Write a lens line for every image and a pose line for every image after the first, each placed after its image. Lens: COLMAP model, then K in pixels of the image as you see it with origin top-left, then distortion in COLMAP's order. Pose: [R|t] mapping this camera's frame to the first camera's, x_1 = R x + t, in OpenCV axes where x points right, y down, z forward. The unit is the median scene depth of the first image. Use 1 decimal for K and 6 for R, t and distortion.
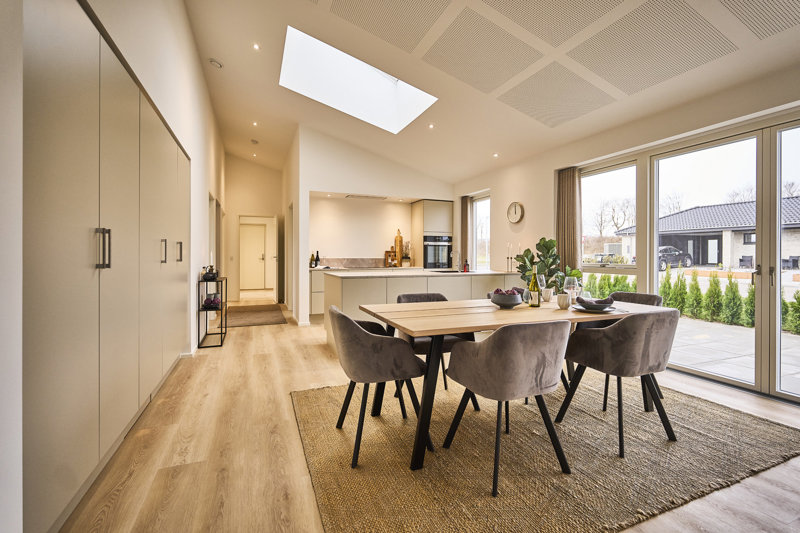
lens RADIAL K [[357.7, 0, 400.0], [0, 357.7, 266.5], [0, 0, 1]] dist [-0.000073, 0.000072]
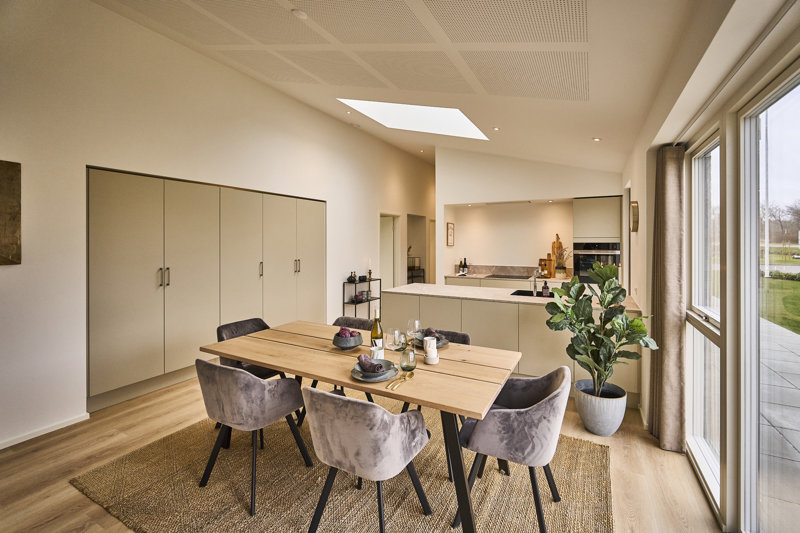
lens RADIAL K [[350.7, 0, 400.6], [0, 350.7, 243.9], [0, 0, 1]] dist [-0.000381, 0.000048]
pose [[0.622019, 0.001415, -0.783001, 0.457577], [-0.023182, 0.999593, -0.016610, -0.062613], [0.782659, 0.028483, 0.621799, 0.205503]]
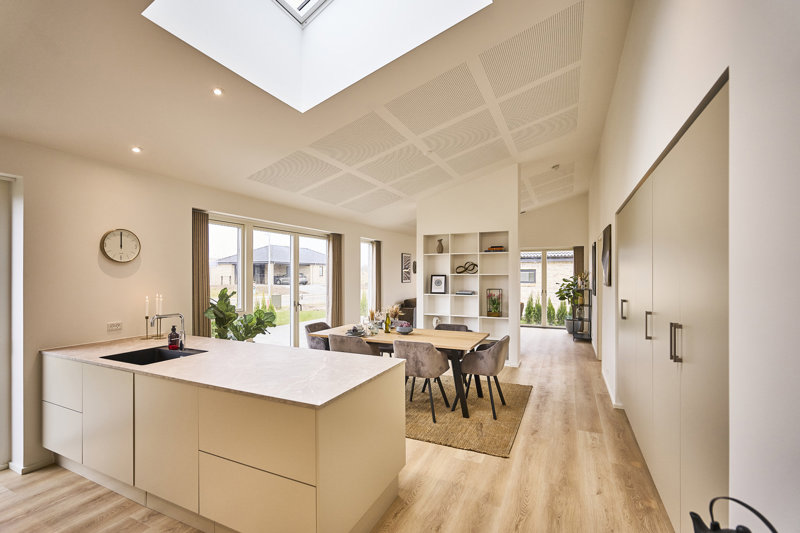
lens RADIAL K [[354.4, 0, 409.2], [0, 354.4, 273.3], [0, 0, 1]] dist [-0.000588, 0.000058]
pose [[-0.689430, -0.000867, 0.724351, -0.383990], [0.023261, 0.999457, 0.023336, -0.085218], [-0.723978, 0.032937, -0.689036, 0.861517]]
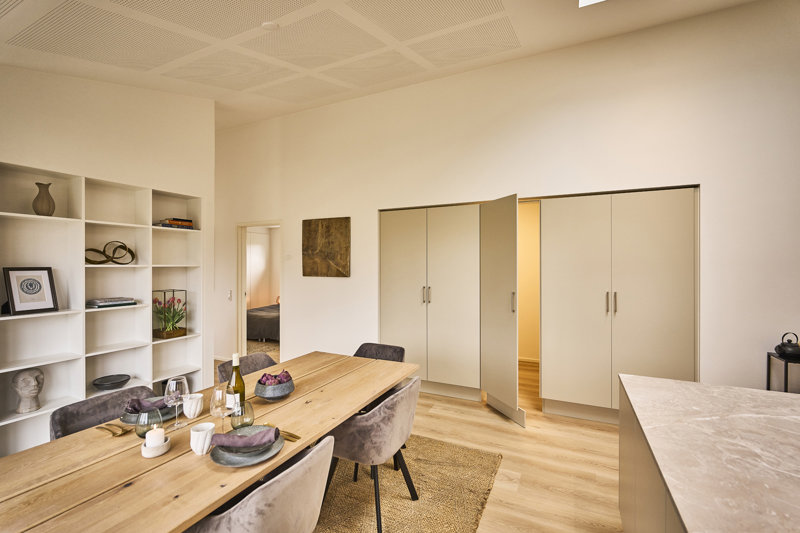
lens RADIAL K [[349.2, 0, 400.6], [0, 349.2, 264.6], [0, 0, 1]] dist [-0.001531, 0.000206]
pose [[-0.747650, -0.002810, -0.664087, 0.236109], [-0.024284, 0.999438, 0.023111, -0.078340], [0.663649, 0.033405, -0.747298, 0.697352]]
